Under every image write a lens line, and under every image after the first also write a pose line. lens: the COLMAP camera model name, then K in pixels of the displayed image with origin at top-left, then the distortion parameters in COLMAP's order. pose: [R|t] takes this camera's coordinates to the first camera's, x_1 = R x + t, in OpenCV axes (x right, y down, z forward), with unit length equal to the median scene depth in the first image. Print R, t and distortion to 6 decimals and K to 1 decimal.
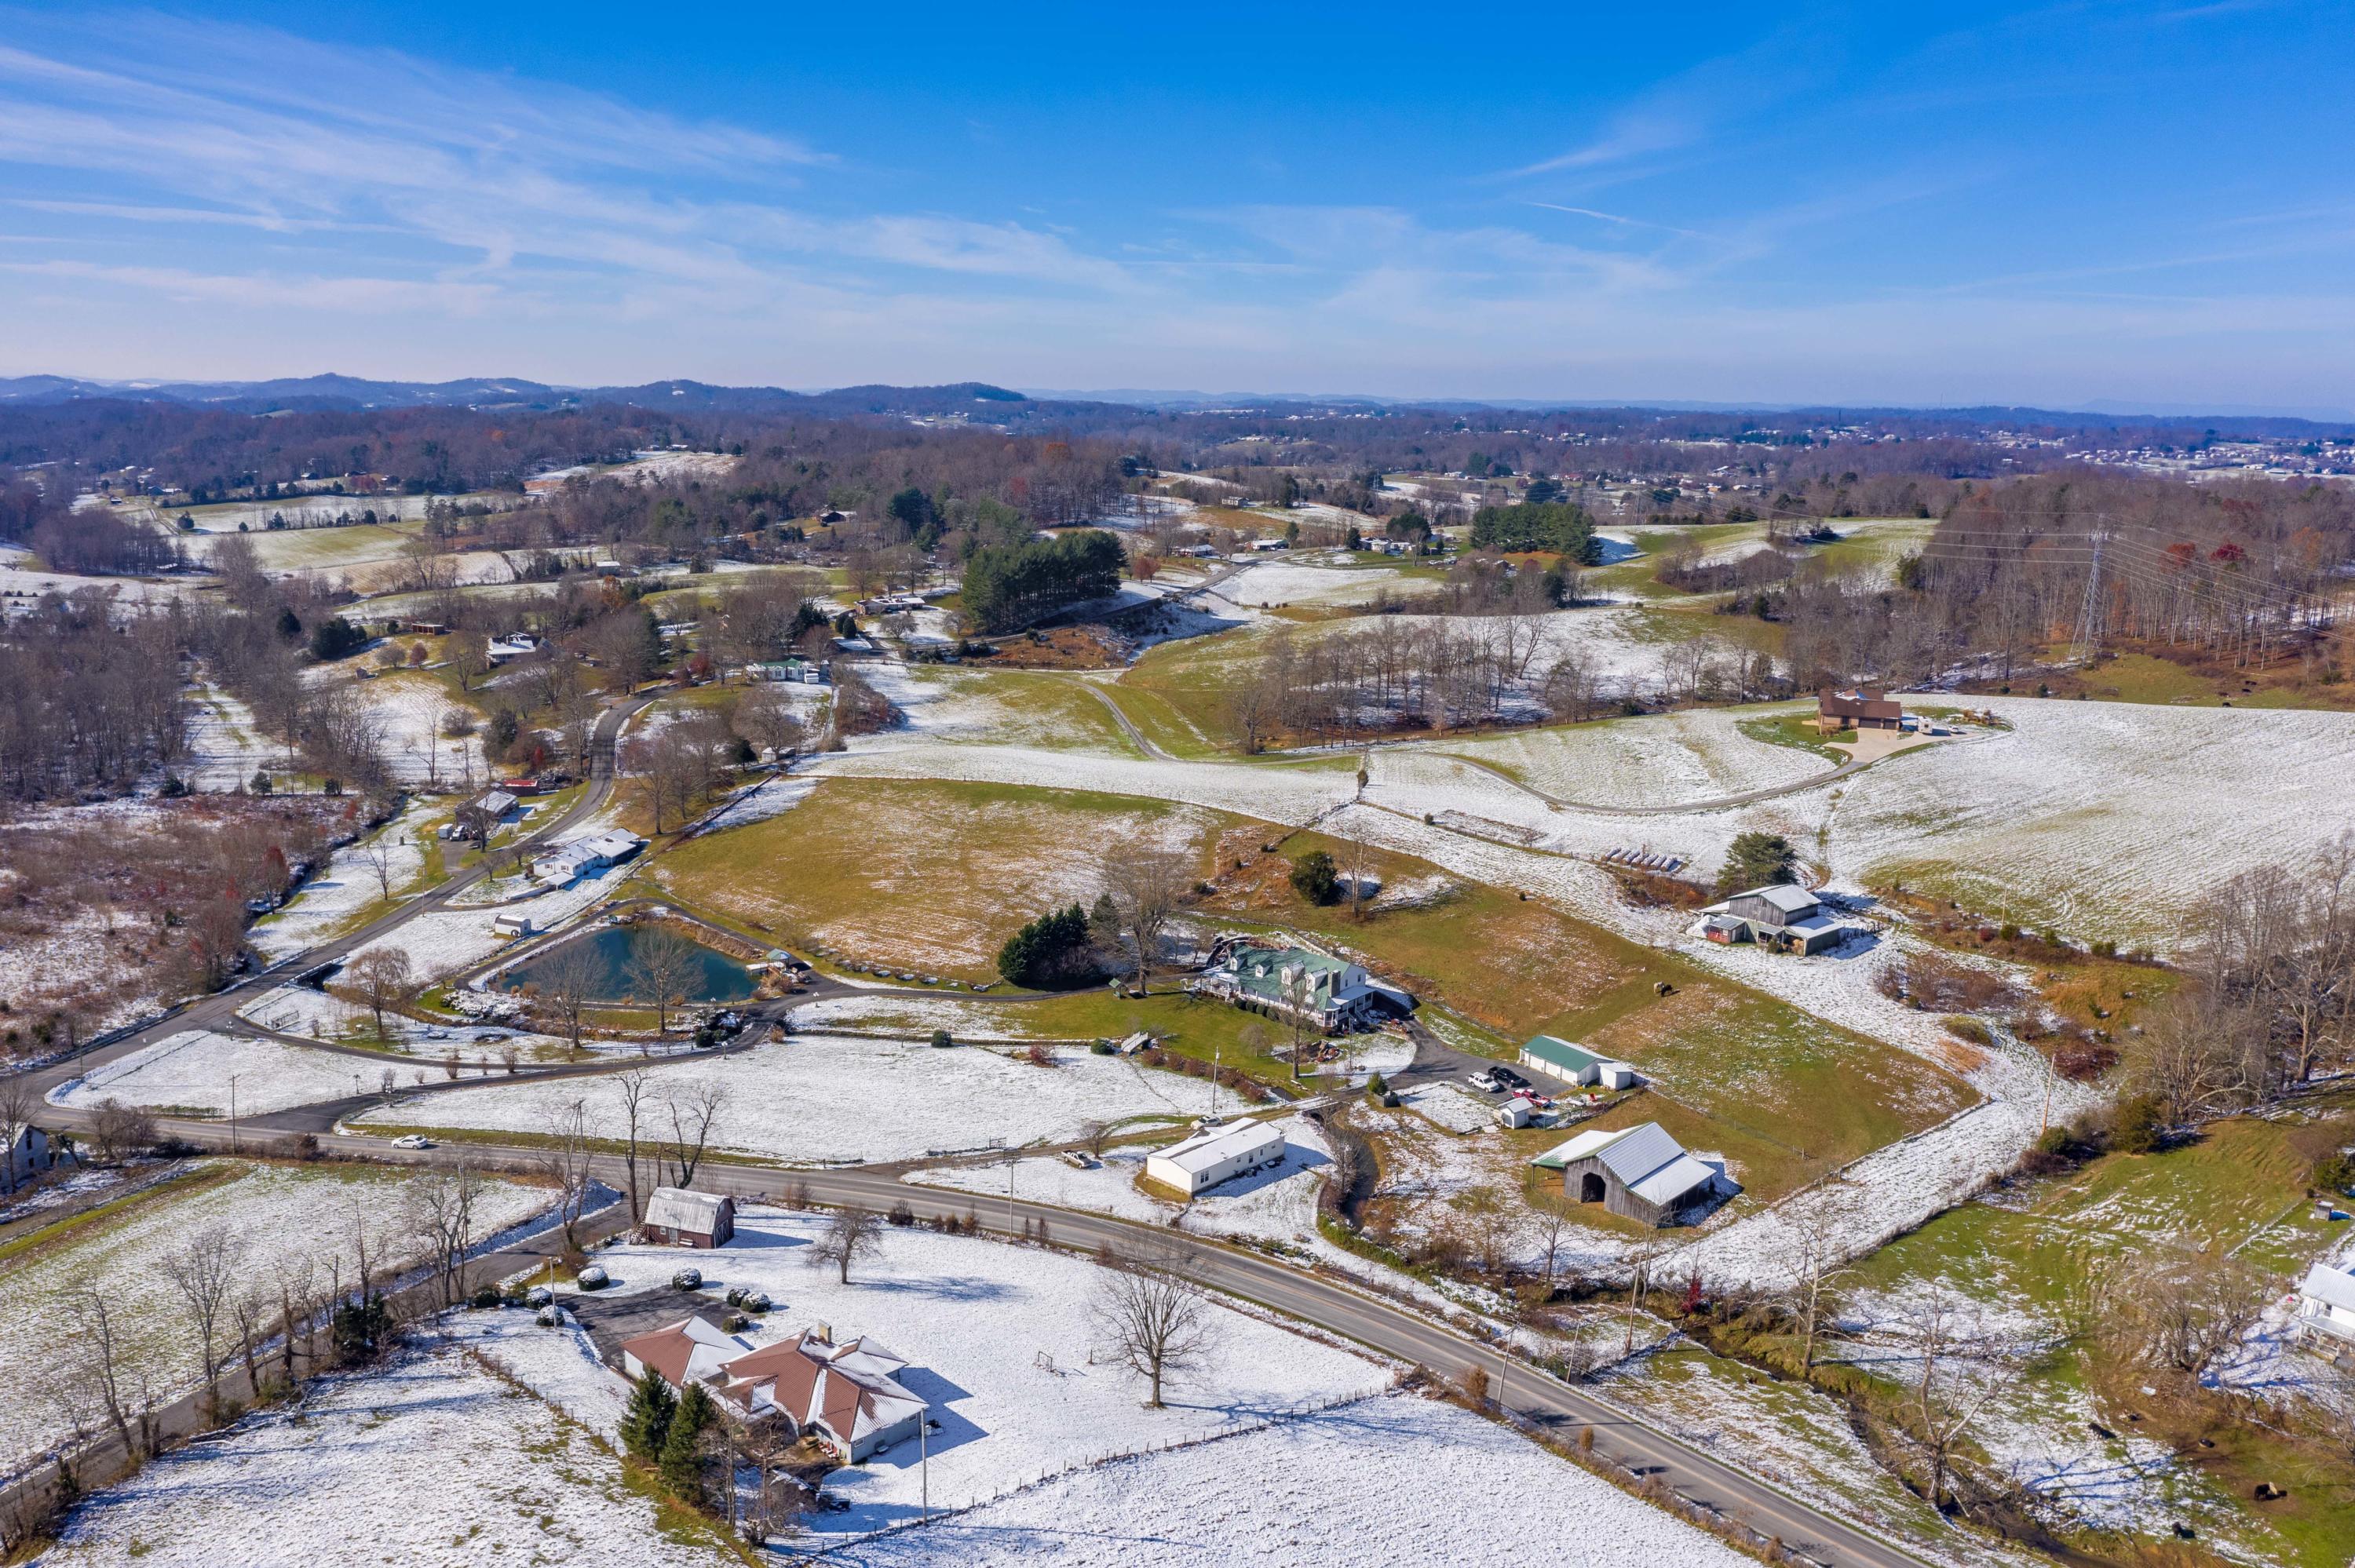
lens RADIAL K [[1883.9, 0, 1171.9], [0, 1883.9, 722.7], [0, 0, 1]] dist [-0.041225, 0.002860]
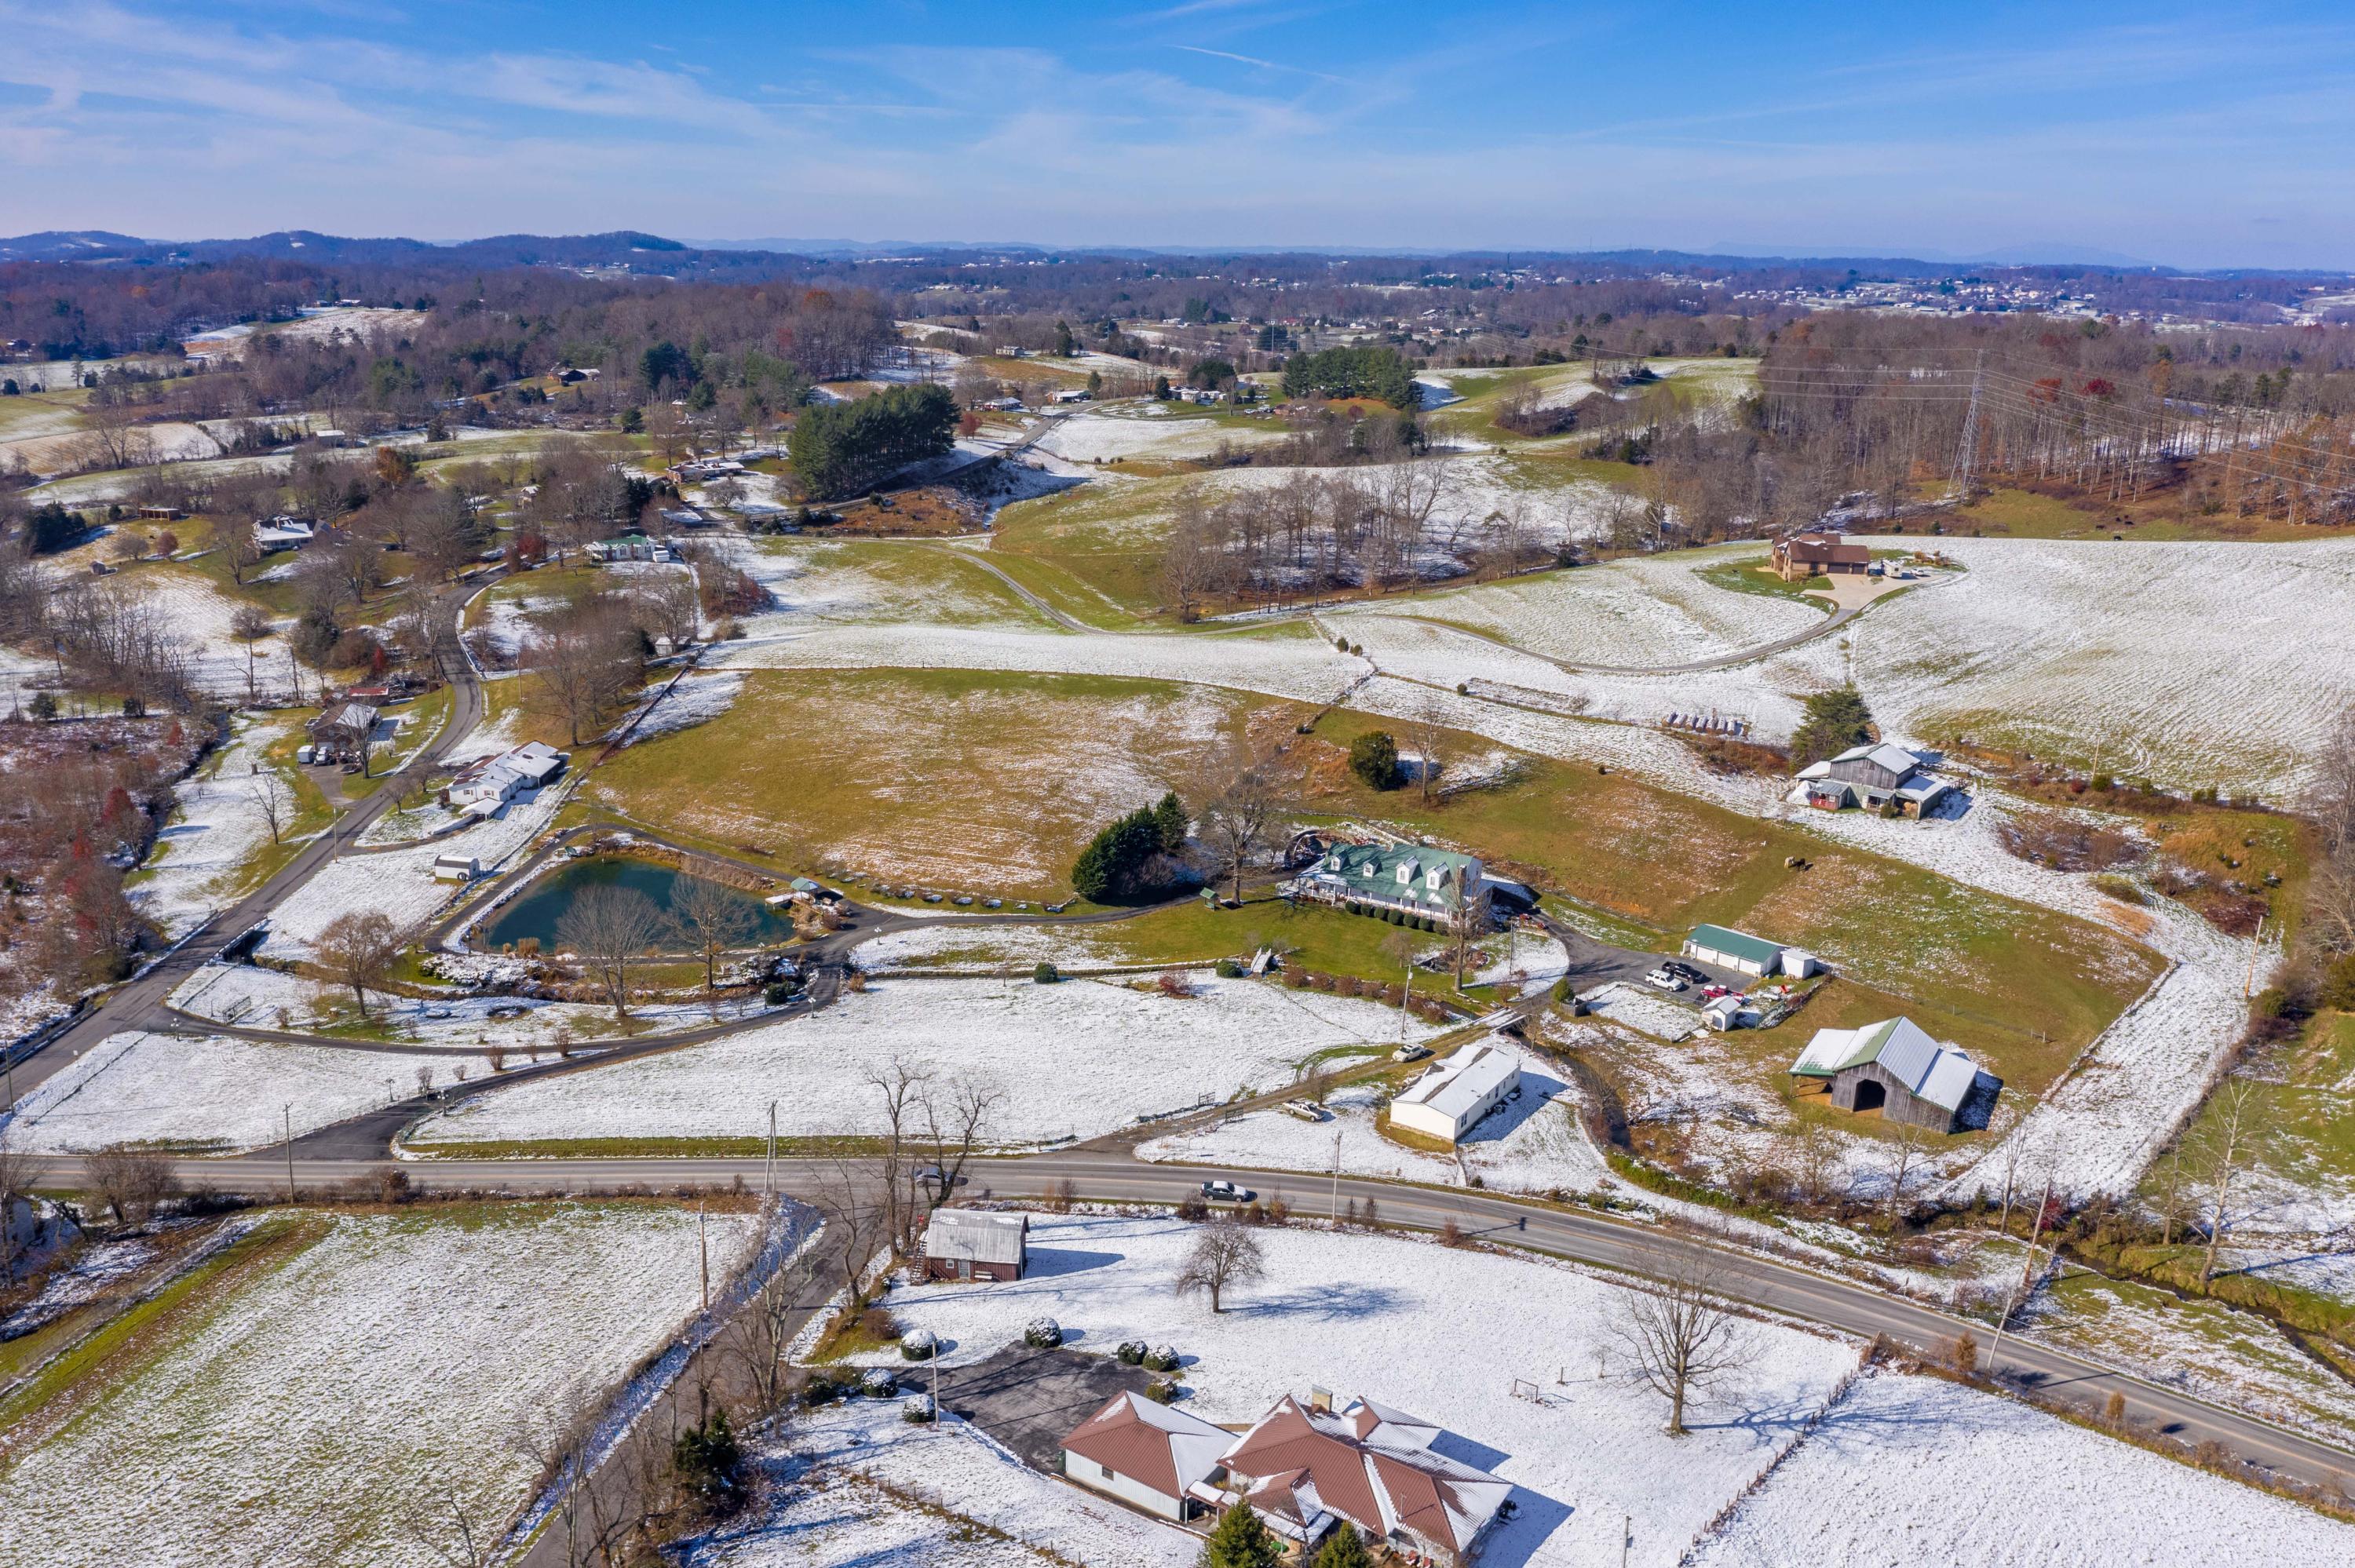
lens RADIAL K [[1883.9, 0, 1166.6], [0, 1883.9, 719.9], [0, 0, 1]] dist [-0.041225, 0.002860]
pose [[0.983493, -0.048278, 0.174389, -0.137138], [0.034887, 0.996260, 0.079053, -0.009852], [-0.177553, -0.071664, 0.981498, 0.092310]]
